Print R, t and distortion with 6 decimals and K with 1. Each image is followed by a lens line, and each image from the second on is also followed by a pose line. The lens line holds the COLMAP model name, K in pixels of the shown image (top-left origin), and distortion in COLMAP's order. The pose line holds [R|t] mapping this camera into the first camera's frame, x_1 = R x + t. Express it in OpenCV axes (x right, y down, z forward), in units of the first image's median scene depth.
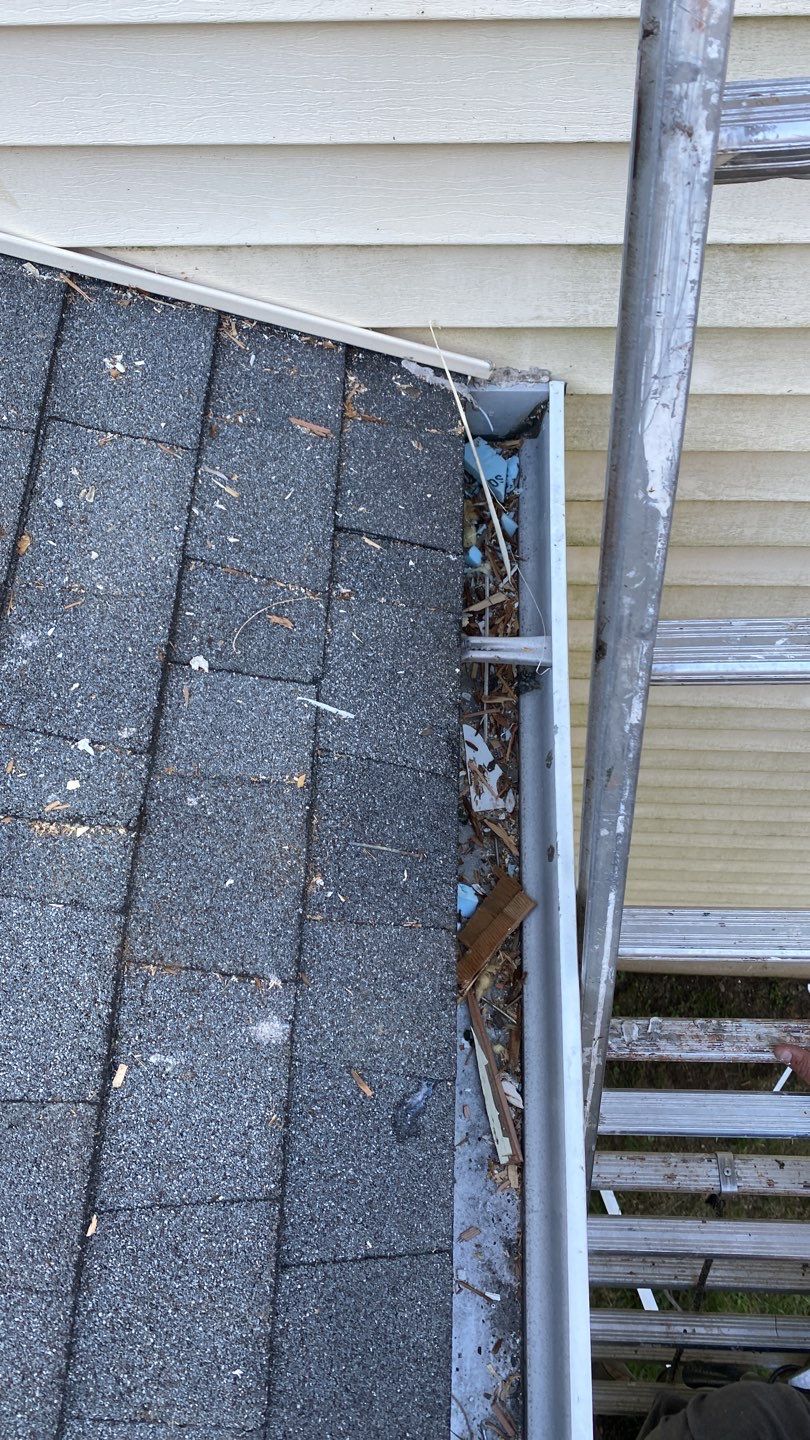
lens RADIAL K [[1100.3, 0, 412.5], [0, 1100.3, 717.9], [0, 0, 1]] dist [0.050594, -0.054624]
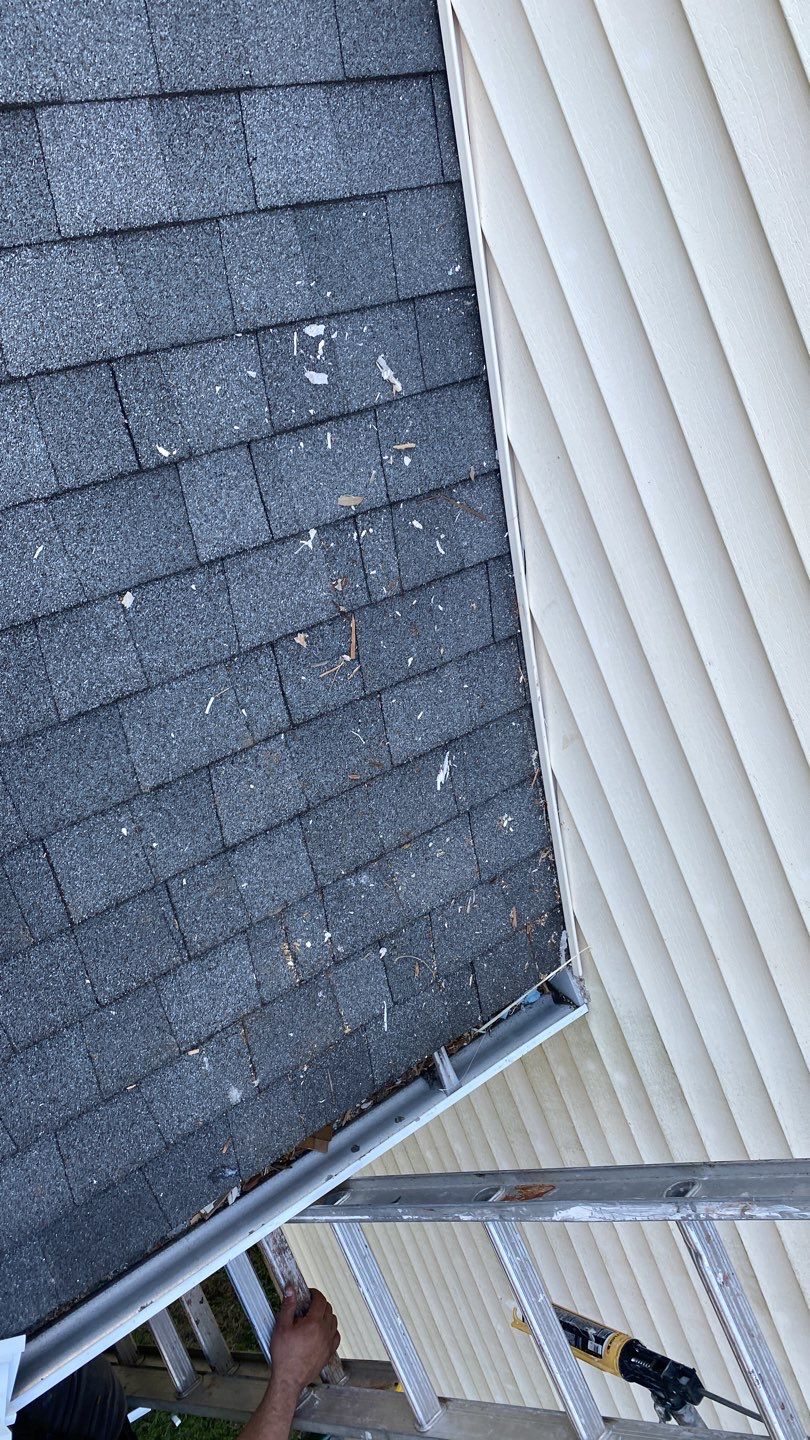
lens RADIAL K [[1100.3, 0, 398.3], [0, 1100.3, 710.5], [0, 0, 1]] dist [0.050594, -0.054624]
pose [[0.384921, 0.914373, 0.125529, -0.768058], [-0.911426, 0.398008, -0.104364, -0.039785], [-0.145389, -0.074238, 0.986585, -0.797520]]
